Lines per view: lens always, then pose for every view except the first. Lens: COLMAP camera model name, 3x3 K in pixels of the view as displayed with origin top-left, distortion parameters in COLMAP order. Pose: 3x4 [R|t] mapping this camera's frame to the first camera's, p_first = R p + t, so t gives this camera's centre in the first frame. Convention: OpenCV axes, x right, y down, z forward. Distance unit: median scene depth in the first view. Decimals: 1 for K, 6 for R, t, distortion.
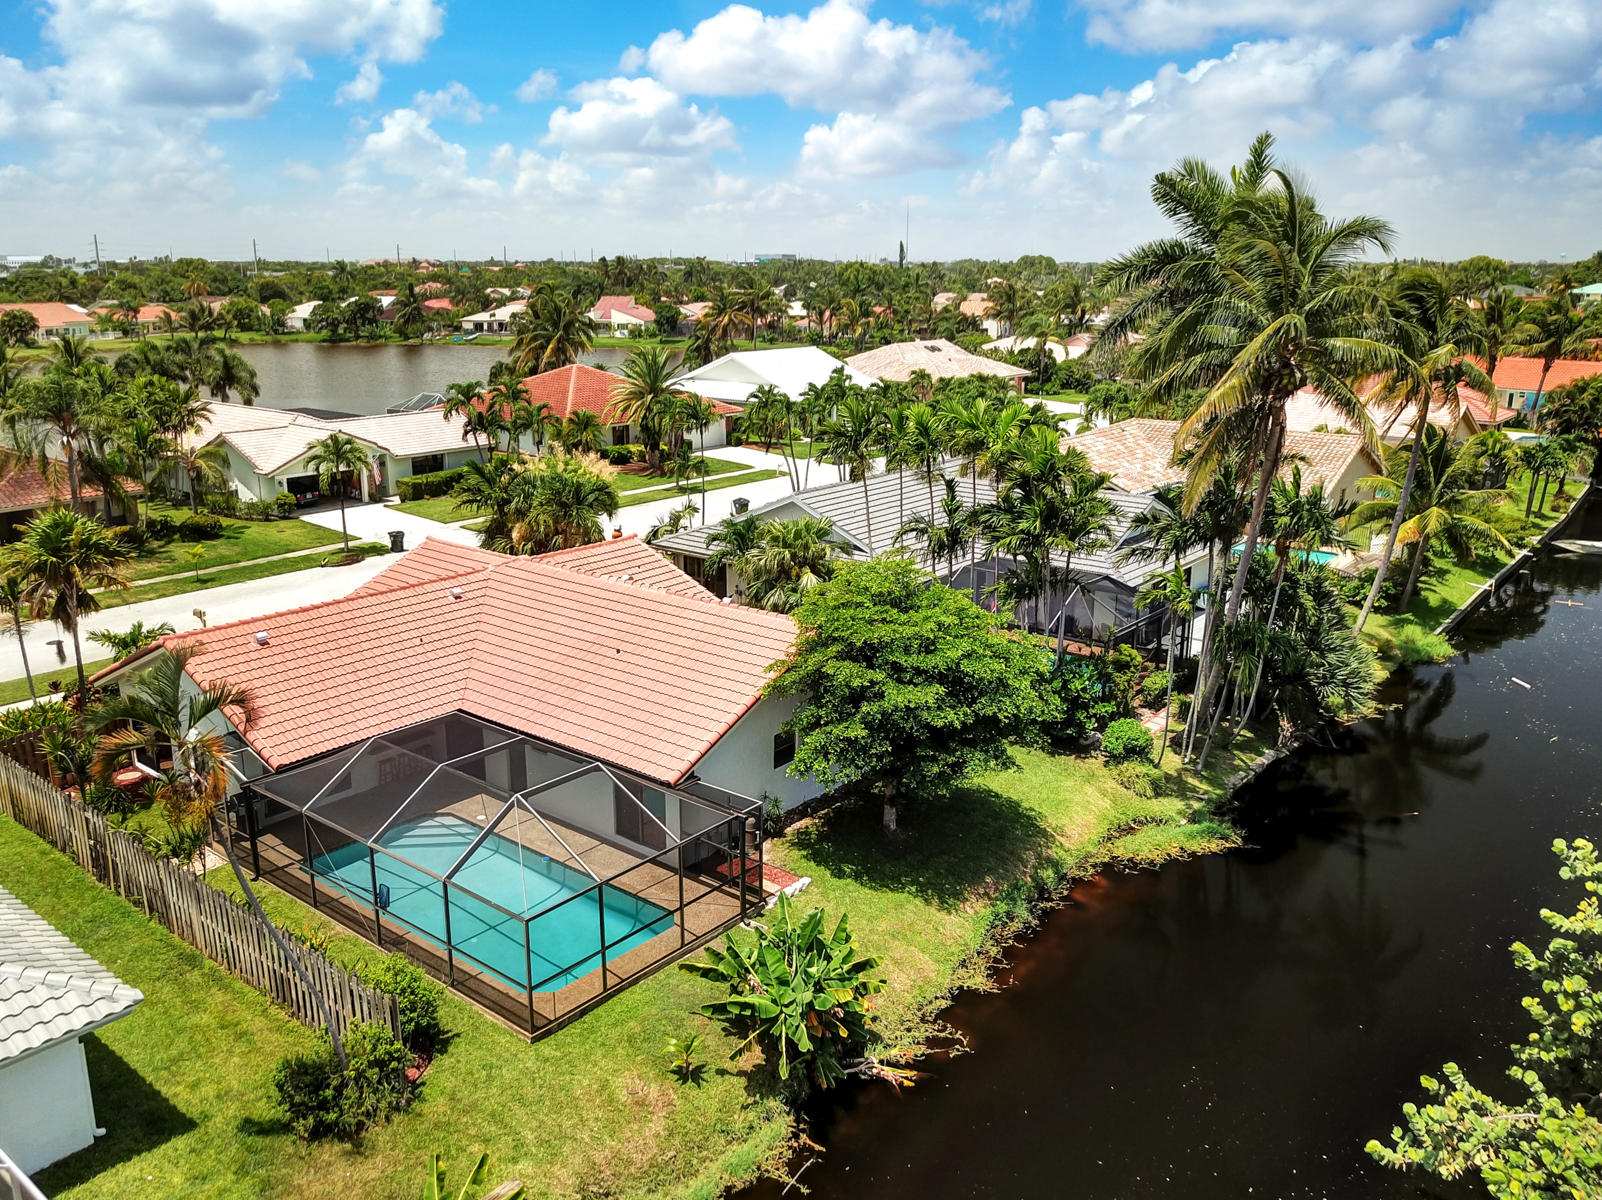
lens RADIAL K [[1264.1, 0, 795.1], [0, 1264.1, 597.6], [0, 0, 1]] dist [0.005006, 0.001383]
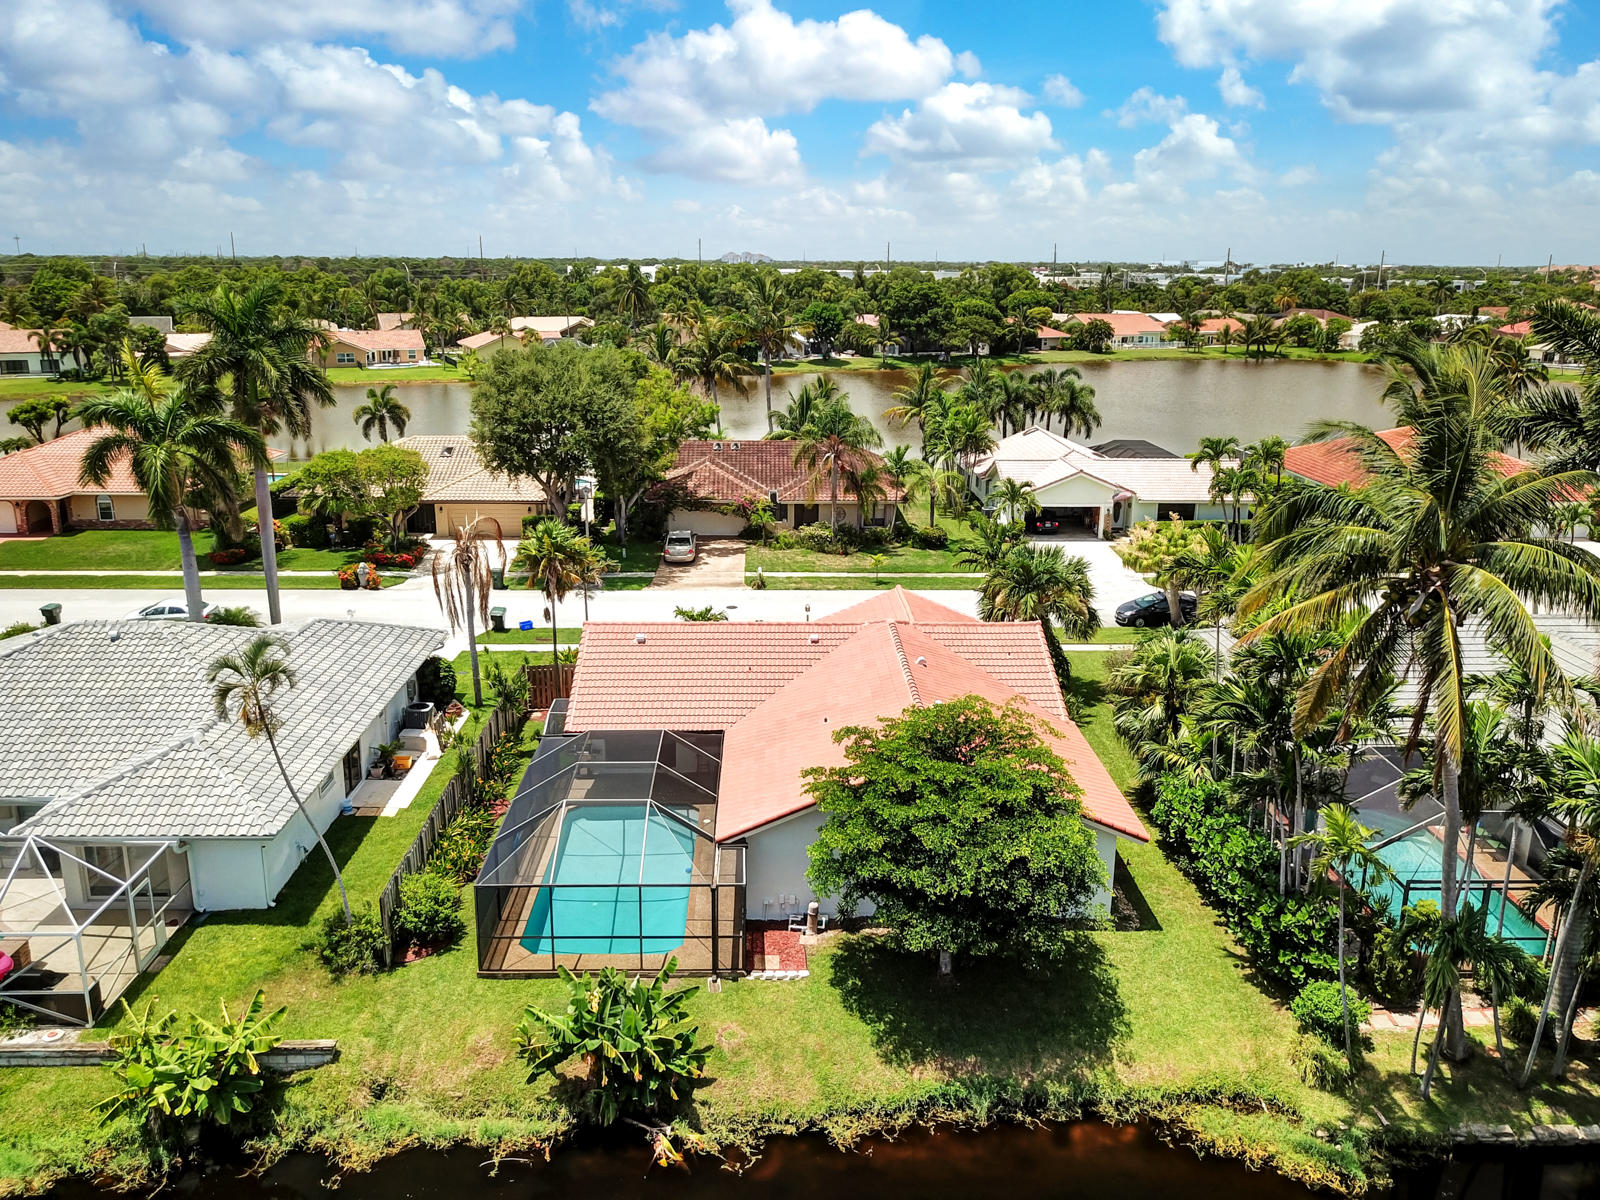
lens RADIAL K [[1262.5, 0, 796.1], [0, 1262.5, 596.3], [0, 0, 1]] dist [0.005006, 0.001383]
pose [[0.654445, 0.201218, -0.728844, 0.601775], [-0.202773, 0.975336, 0.087195, -0.148726], [0.728413, 0.090725, 0.679105, 0.205244]]
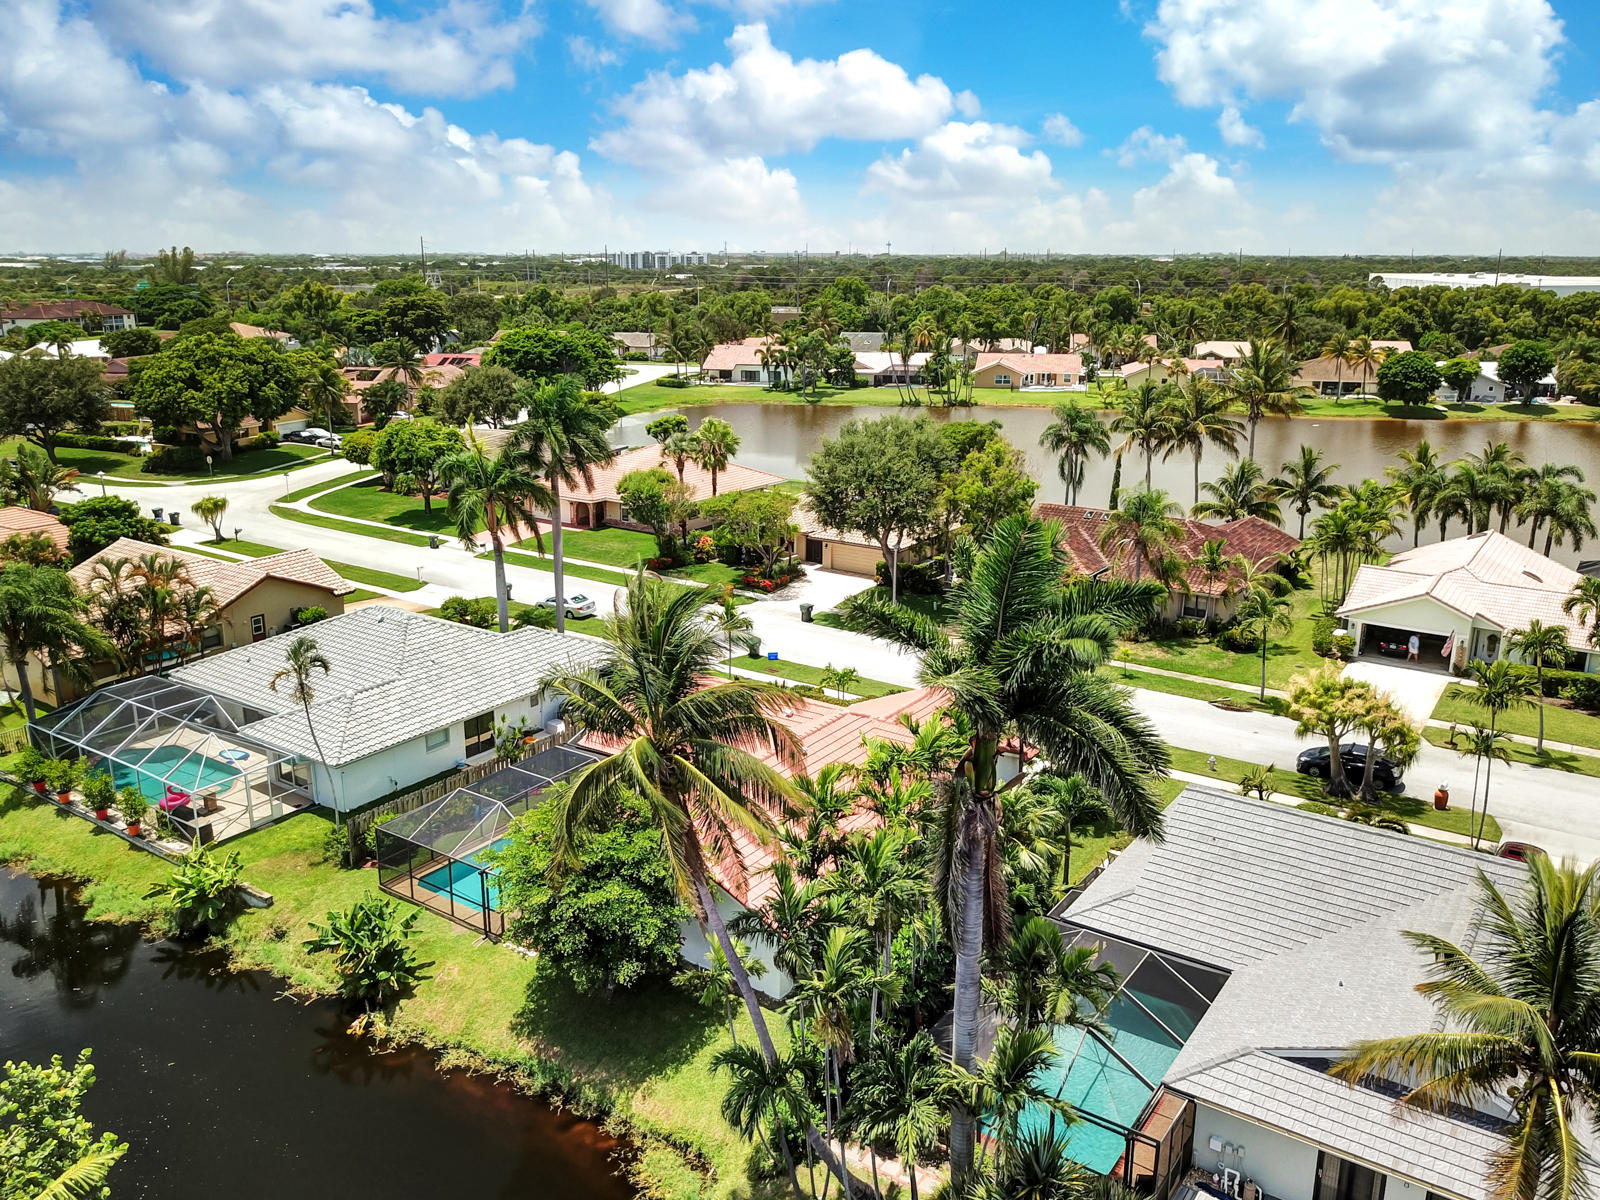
lens RADIAL K [[1262.5, 0, 792.1], [0, 1262.5, 604.1], [0, 0, 1]] dist [0.005006, 0.001383]
pose [[0.080503, 0.270283, -0.959409, 1.096101], [-0.258867, 0.935175, 0.241735, -0.481269], [0.962552, 0.228899, 0.145251, 0.826366]]
